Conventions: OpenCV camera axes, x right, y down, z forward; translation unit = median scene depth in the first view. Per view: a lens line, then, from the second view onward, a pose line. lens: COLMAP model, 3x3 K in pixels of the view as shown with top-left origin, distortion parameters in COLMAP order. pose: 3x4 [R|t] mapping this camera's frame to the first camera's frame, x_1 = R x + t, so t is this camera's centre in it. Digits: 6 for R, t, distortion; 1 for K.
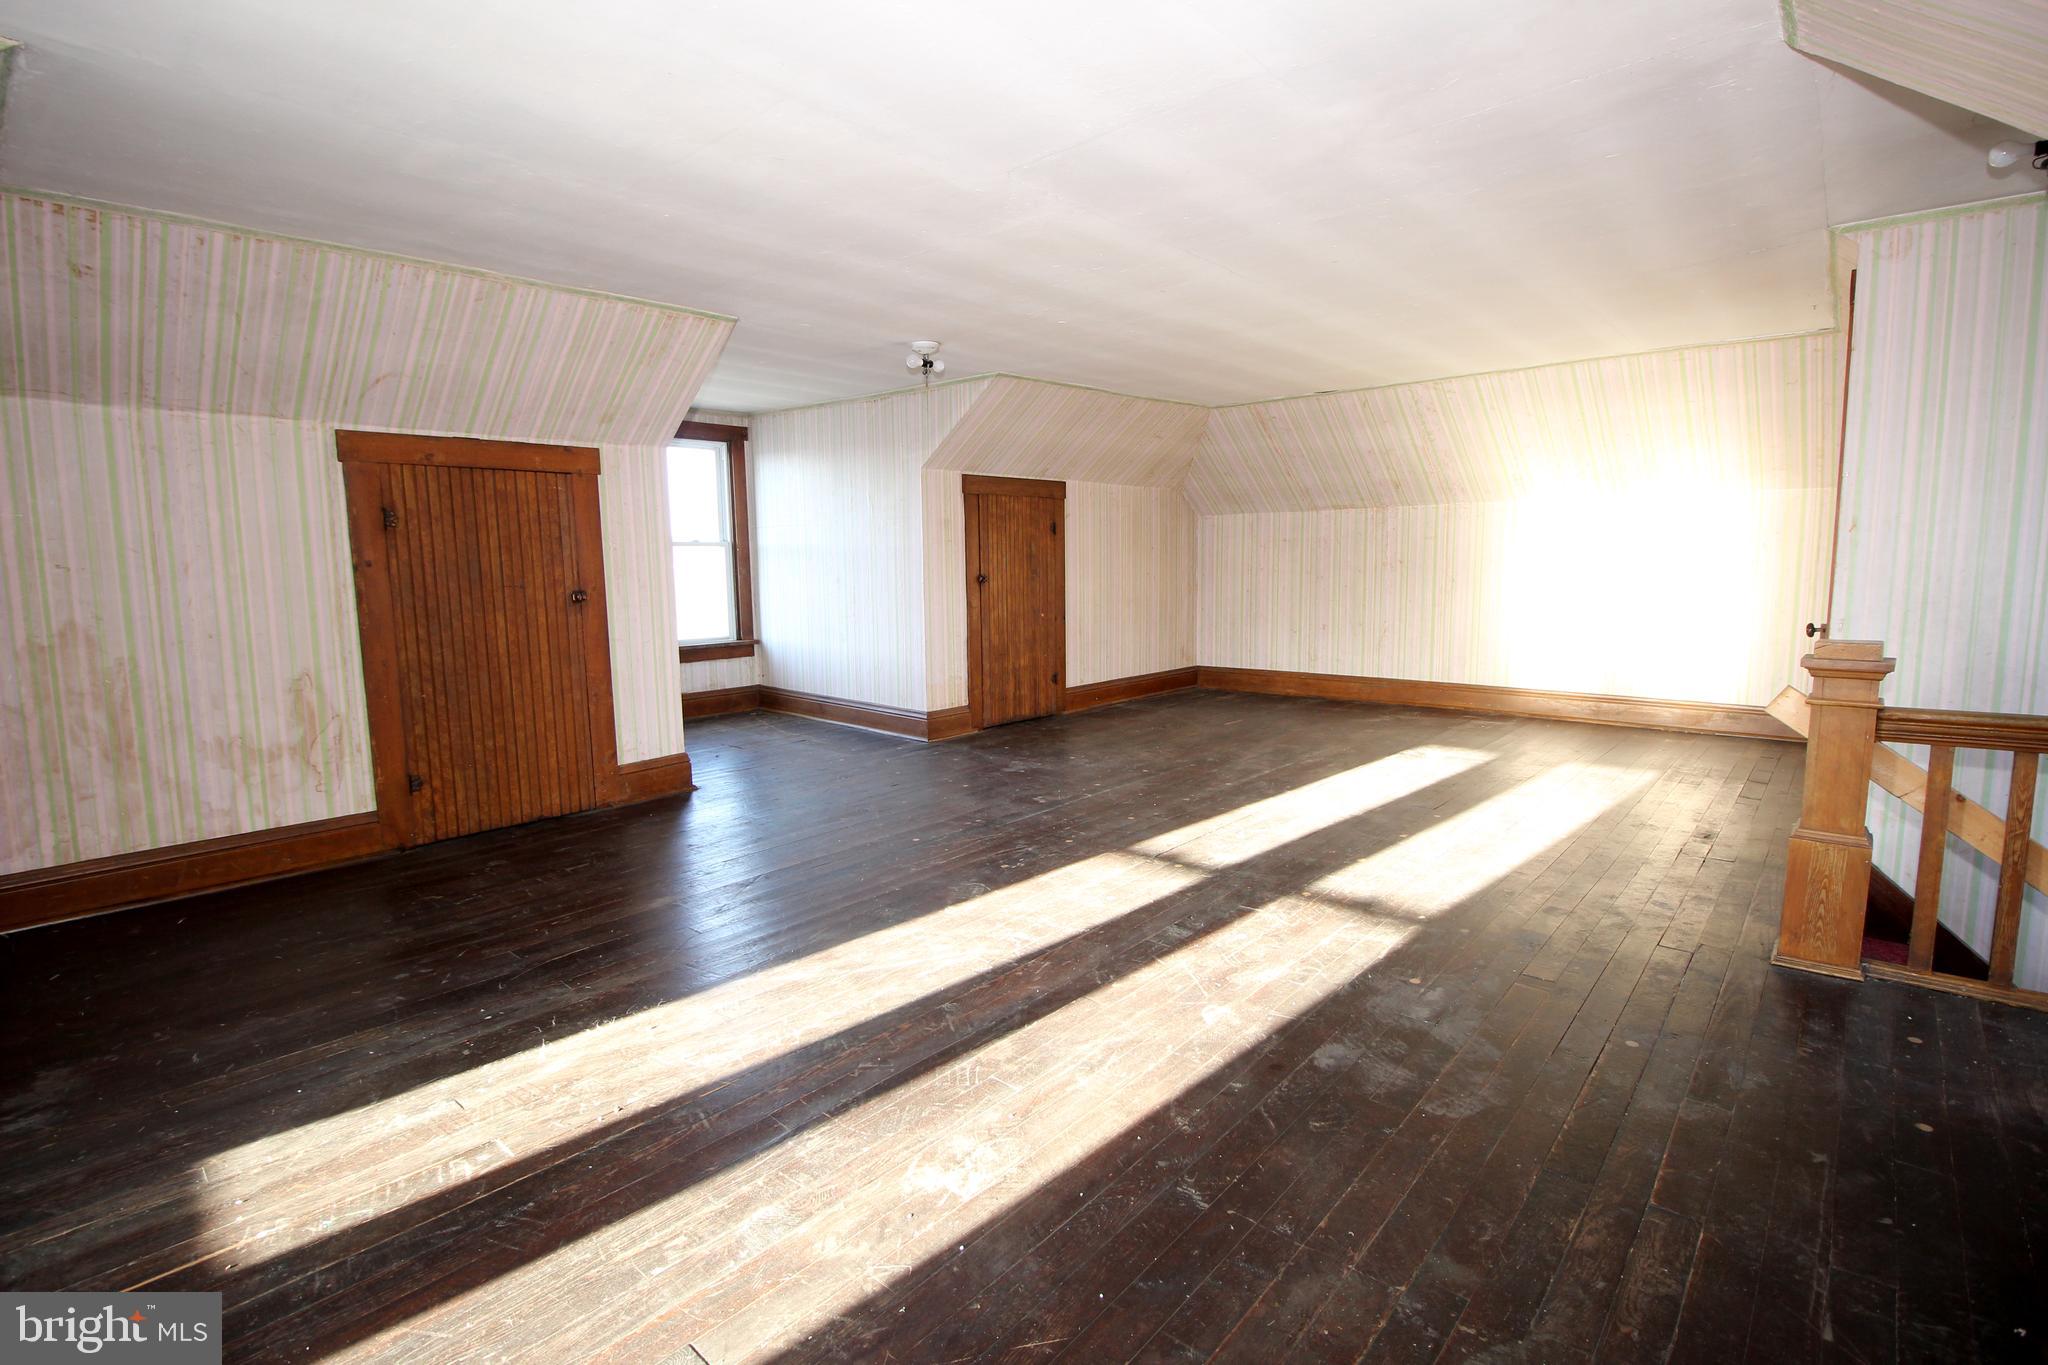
lens RADIAL K [[942.6, 0, 1031.3], [0, 942.6, 679.3], [0, 0, 1]] dist [-0.004716, -0.002732]
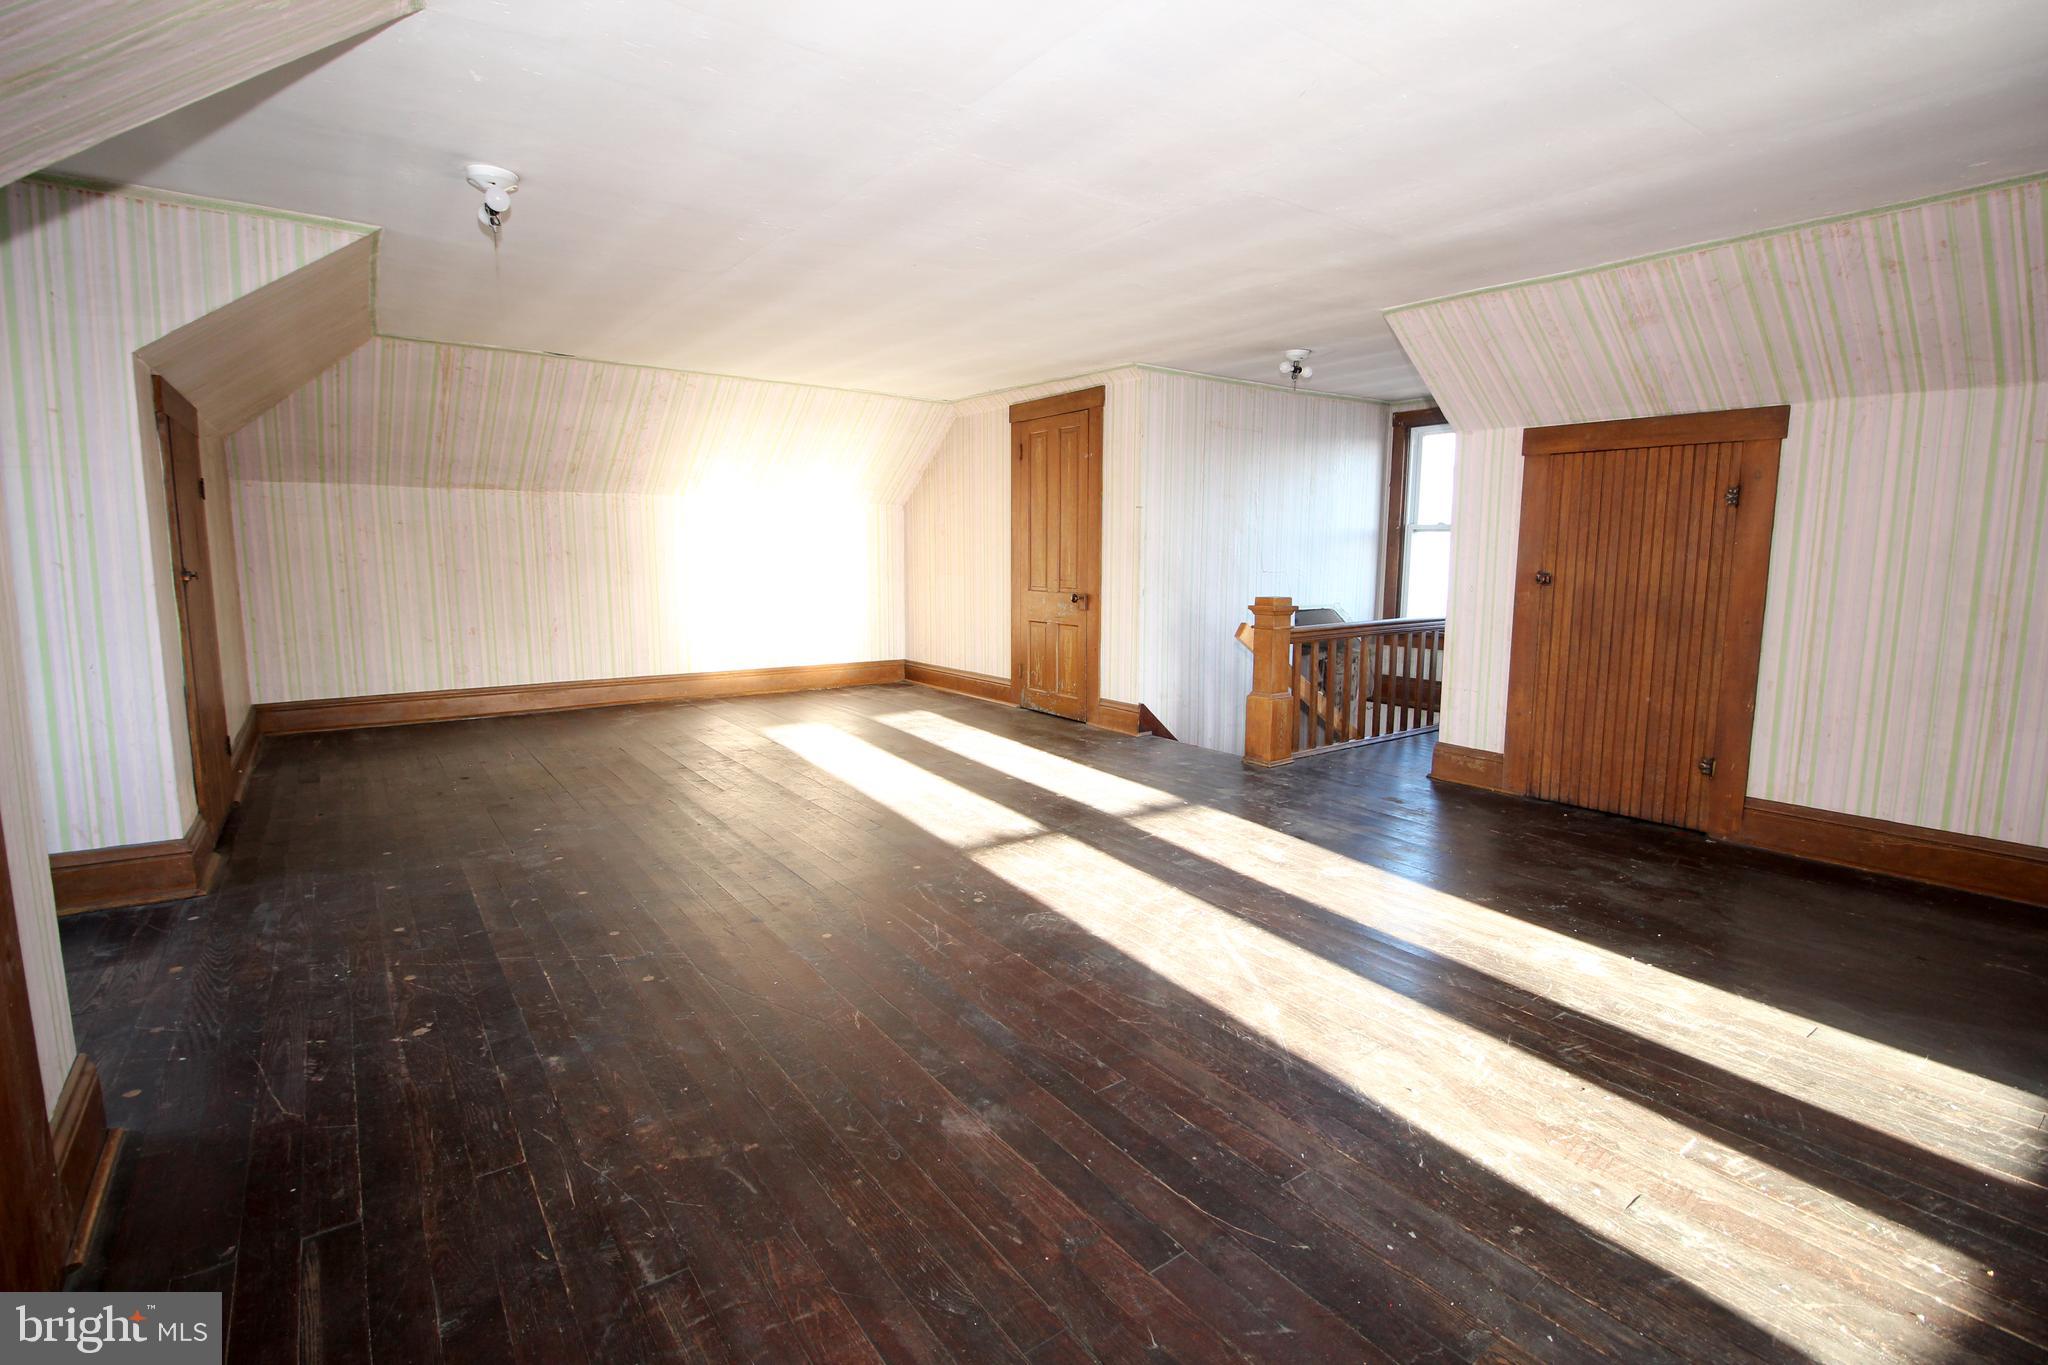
lens RADIAL K [[942.6, 0, 1025.3], [0, 942.6, 673.0], [0, 0, 1]] dist [-0.004716, -0.002732]
pose [[0.217108, -0.113181, 0.969564, -1.507638], [0.108488, 0.989900, 0.091262, -0.154247], [-0.970100, 0.085372, 0.227194, 1.313295]]
